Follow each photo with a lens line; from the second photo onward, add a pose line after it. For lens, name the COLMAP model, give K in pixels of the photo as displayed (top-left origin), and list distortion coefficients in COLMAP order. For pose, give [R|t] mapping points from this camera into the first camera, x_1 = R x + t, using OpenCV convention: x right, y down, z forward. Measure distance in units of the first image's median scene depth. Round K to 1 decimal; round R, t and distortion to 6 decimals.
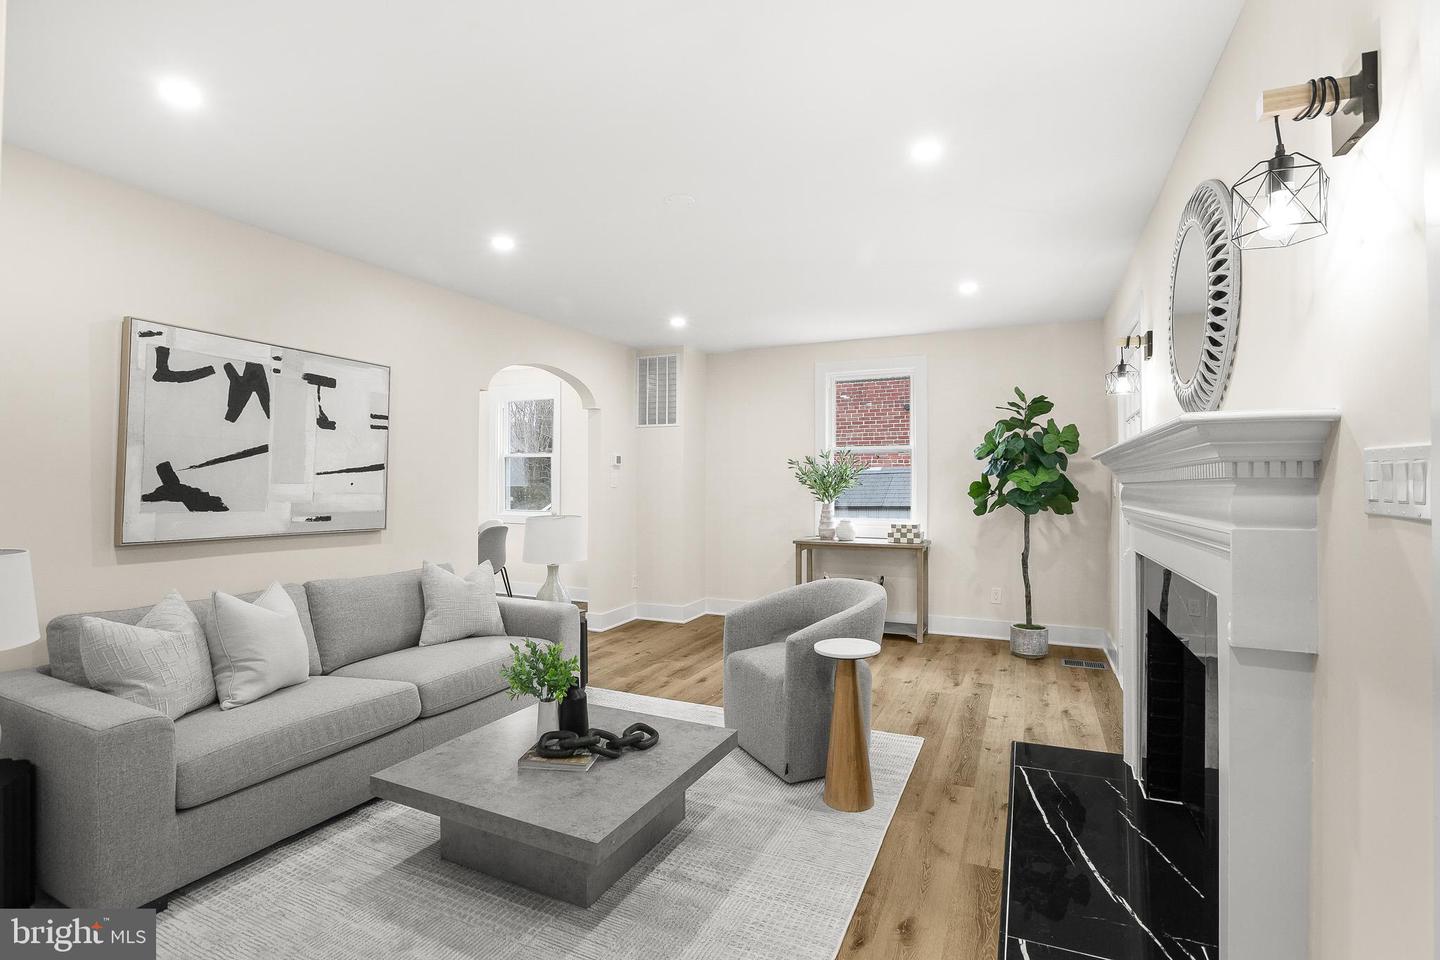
lens RADIAL K [[666.3, 0, 717.7], [0, 666.3, 472.3], [0, 0, 1]] dist [-0.044196, 0.015883]
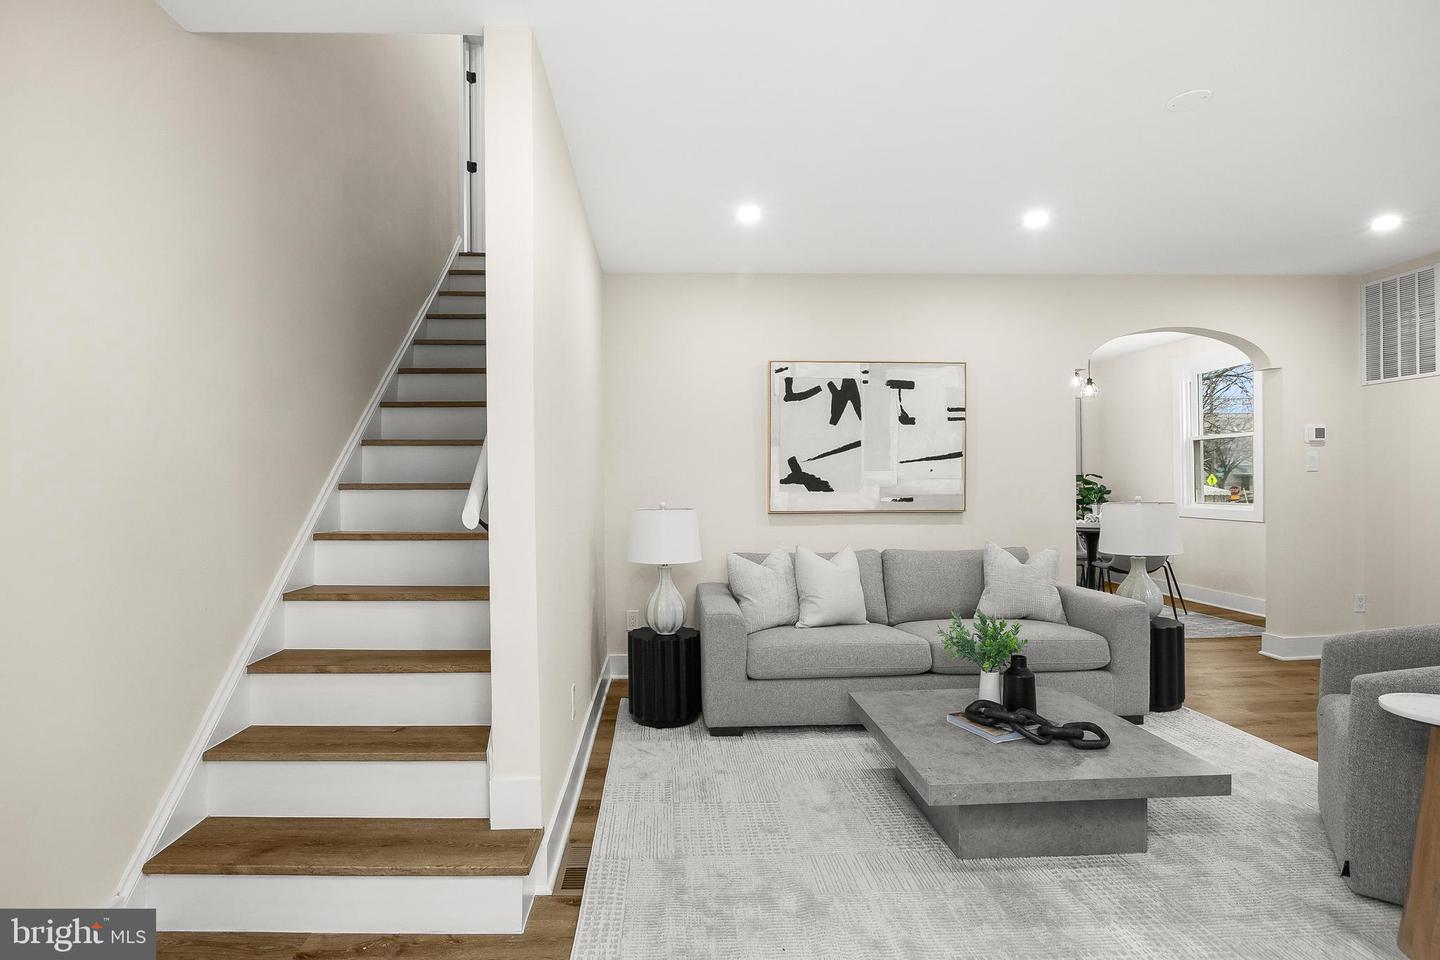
lens RADIAL K [[696.5, 0, 705.8], [0, 696.5, 490.2], [0, 0, 1]] dist [-0.001218, 0.000671]
pose [[0.483185, 0.001962, -0.875516, 0.356116], [0.027270, 0.999479, 0.017290, 0.022760], [0.875094, -0.032230, 0.482879, 0.069284]]
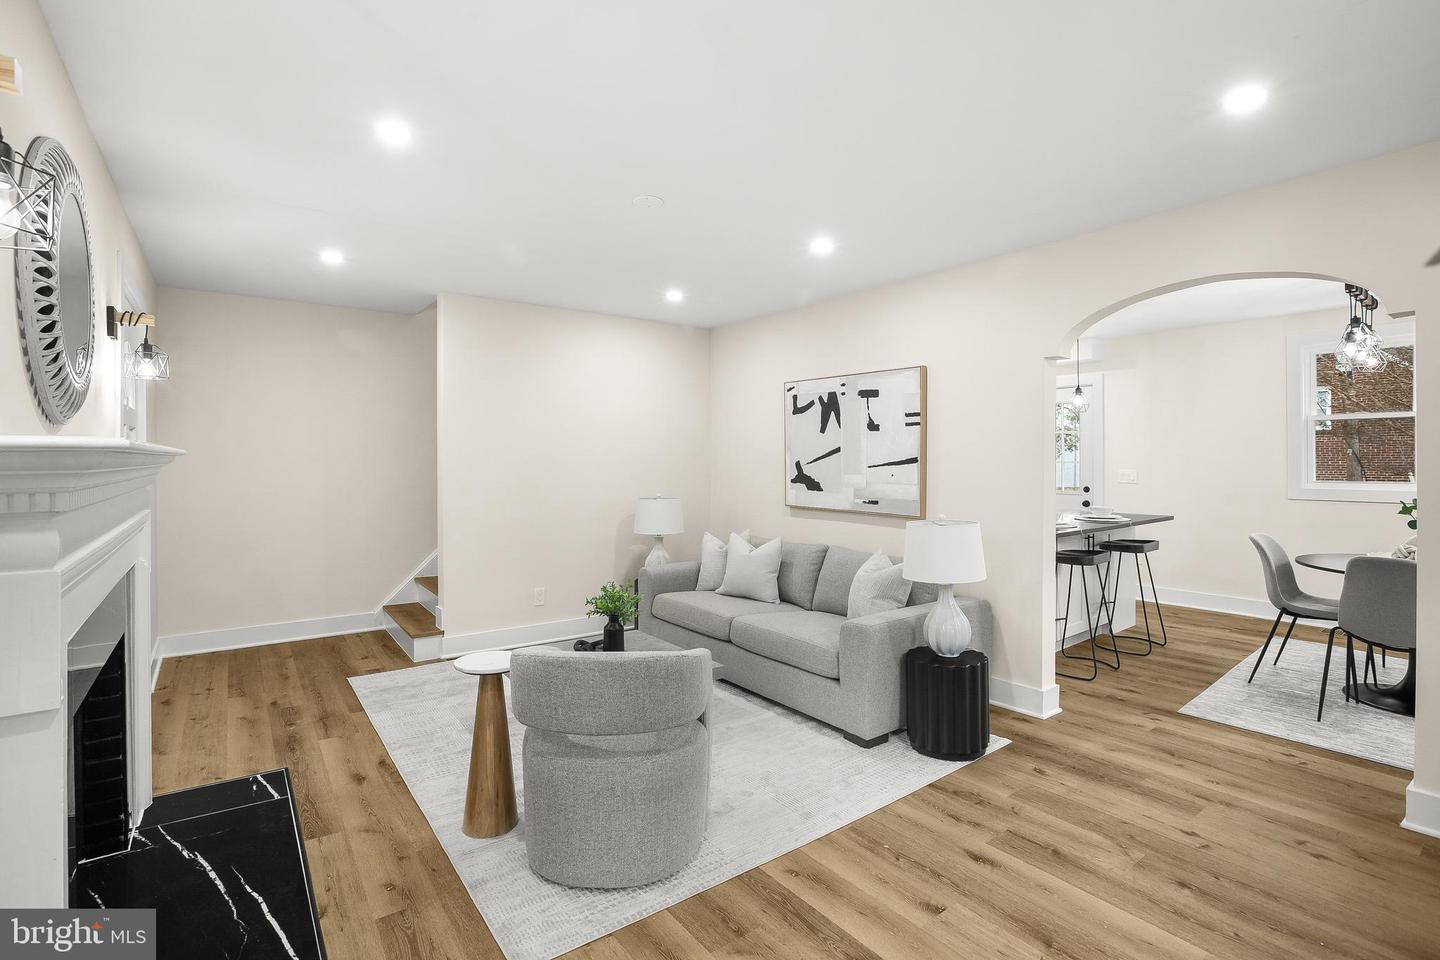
lens RADIAL K [[666.3, 0, 717.7], [0, 666.3, 472.3], [0, 0, 1]] dist [-0.044196, 0.015883]
pose [[-0.470510, 0.016492, -0.882241, 0.706087], [0.017070, 0.999808, 0.009586, -0.004768], [0.882230, -0.010550, -0.470701, 1.417077]]
